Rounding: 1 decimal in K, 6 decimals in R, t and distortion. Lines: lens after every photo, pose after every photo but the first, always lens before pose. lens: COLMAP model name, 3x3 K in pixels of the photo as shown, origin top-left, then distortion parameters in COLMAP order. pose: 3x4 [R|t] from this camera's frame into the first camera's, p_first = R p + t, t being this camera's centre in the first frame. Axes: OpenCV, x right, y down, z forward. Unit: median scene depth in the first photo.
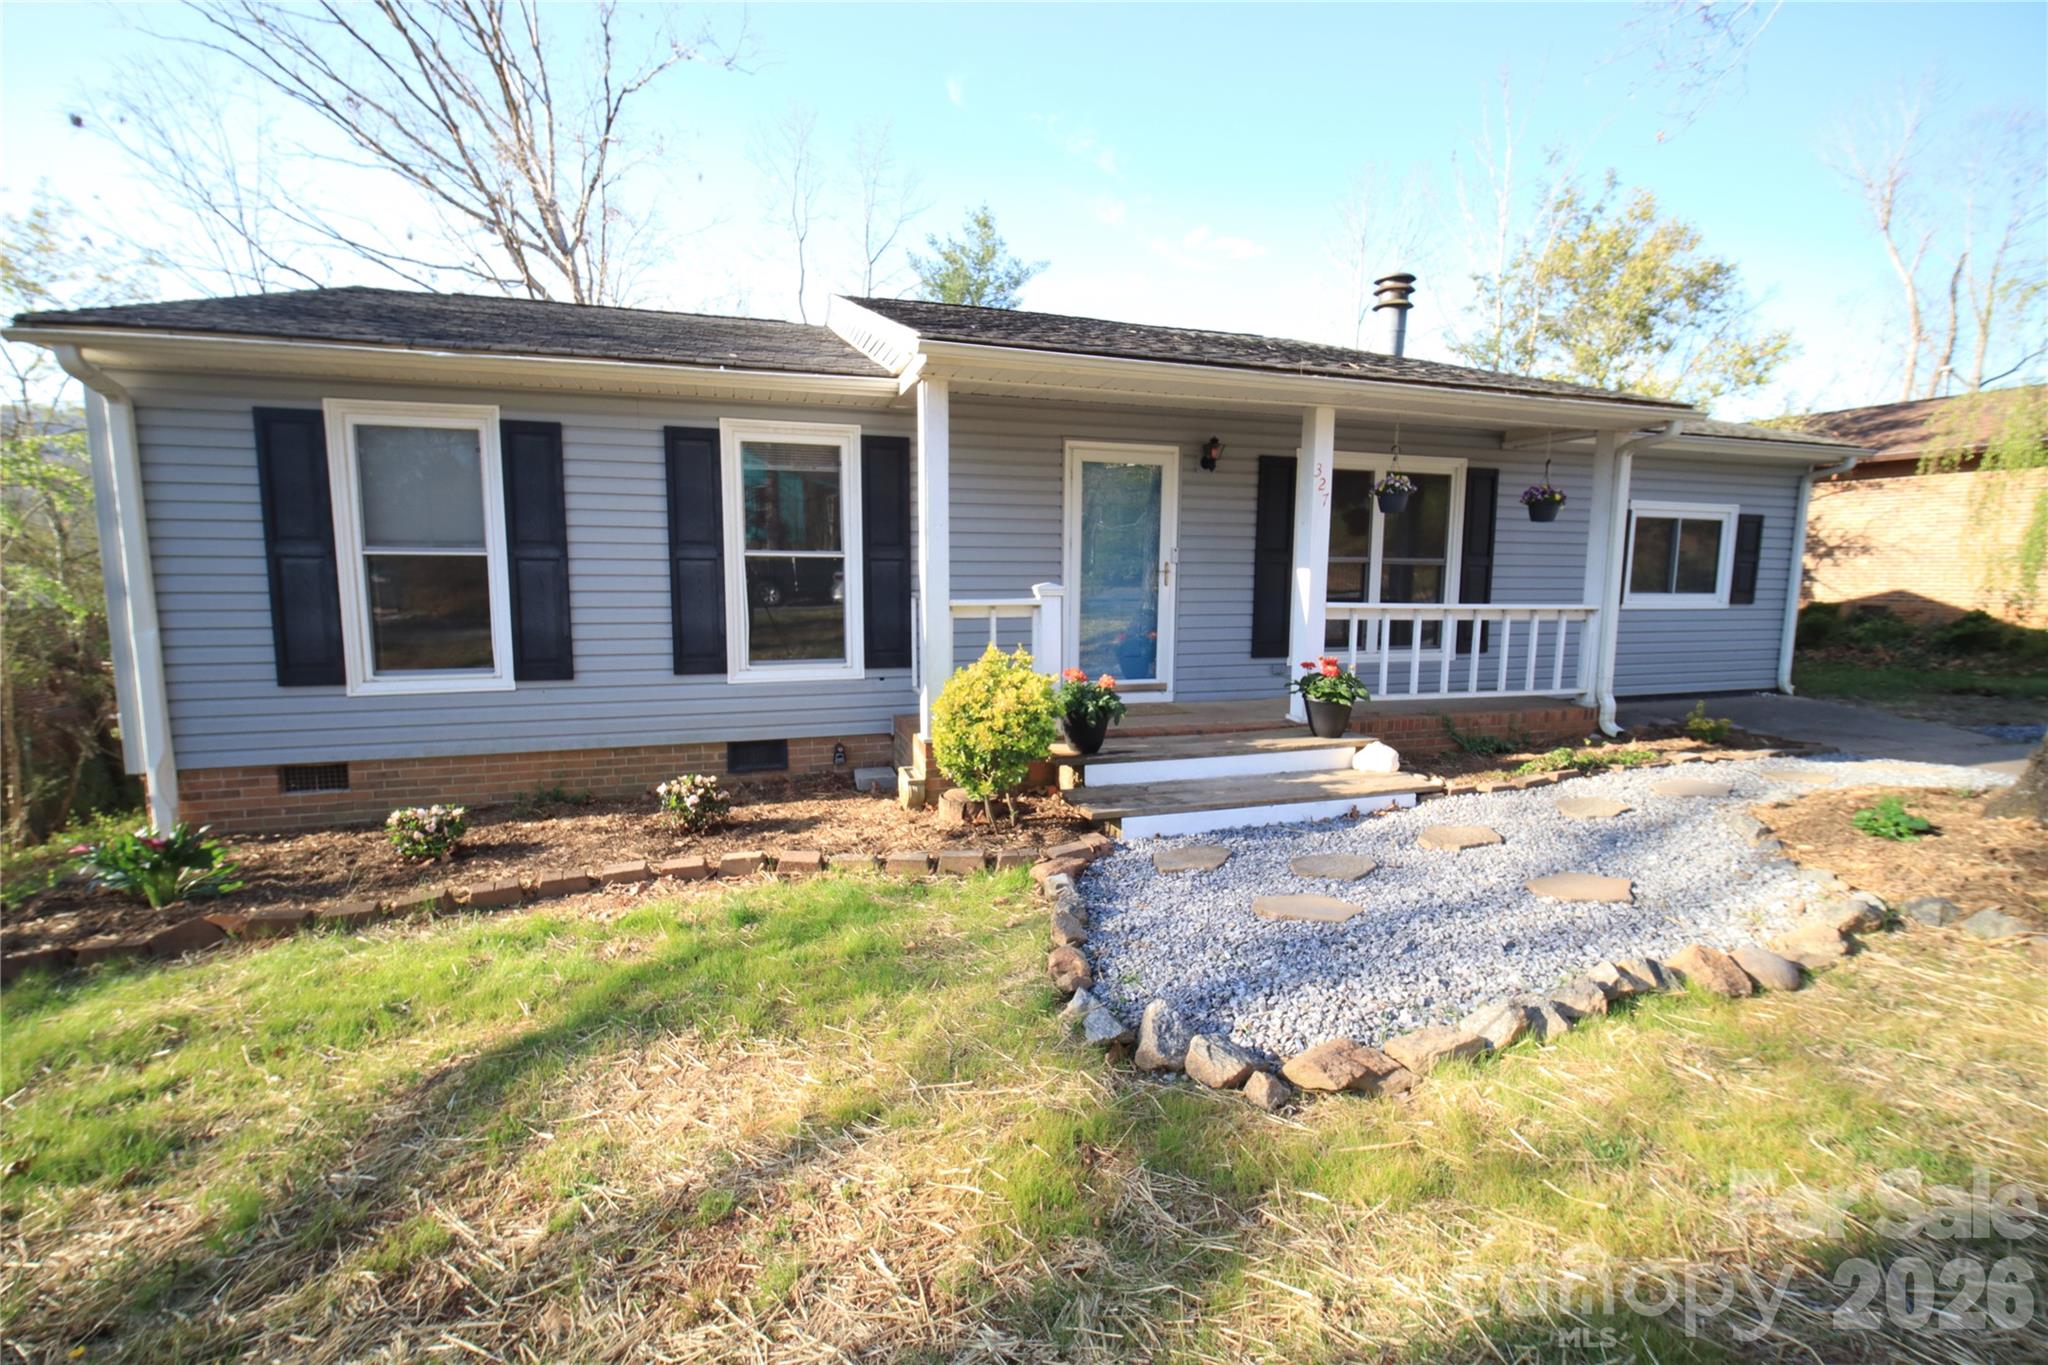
lens RADIAL K [[848.3, 0, 1008.1], [0, 848.3, 682.0], [0, 0, 1]] dist [-0.003482, -0.000050]
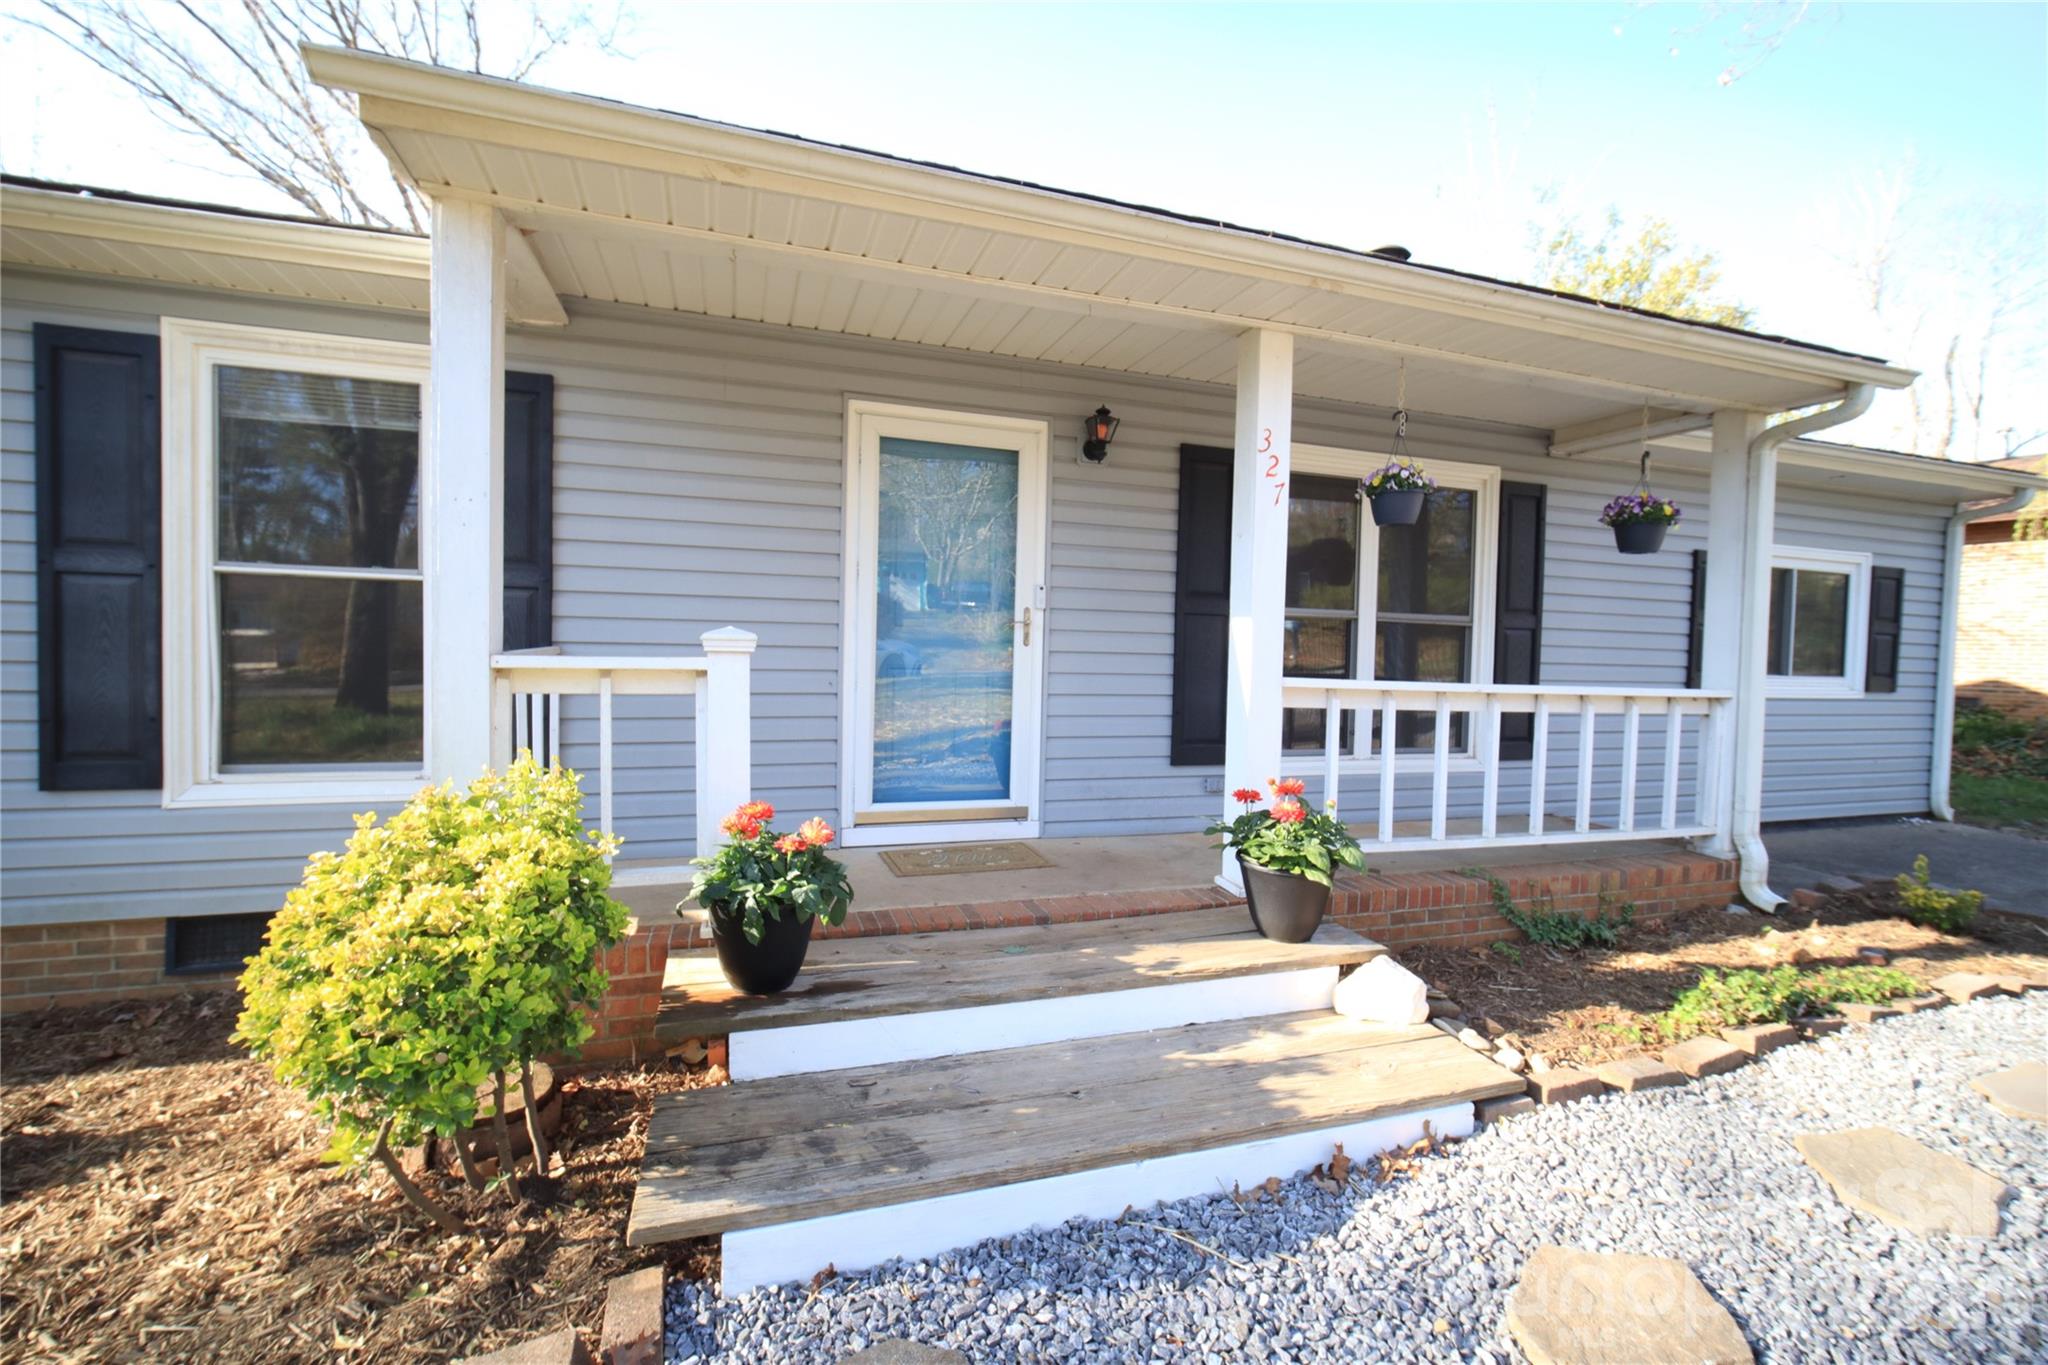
lens RADIAL K [[848.3, 0, 1008.1], [0, 848.3, 682.0], [0, 0, 1]] dist [-0.003482, -0.000050]
pose [[0.999692, 0.018904, 0.016060, 0.177566], [-0.017439, 0.996064, -0.086902, -0.037605], [-0.017640, 0.086595, 0.996087, 0.429360]]
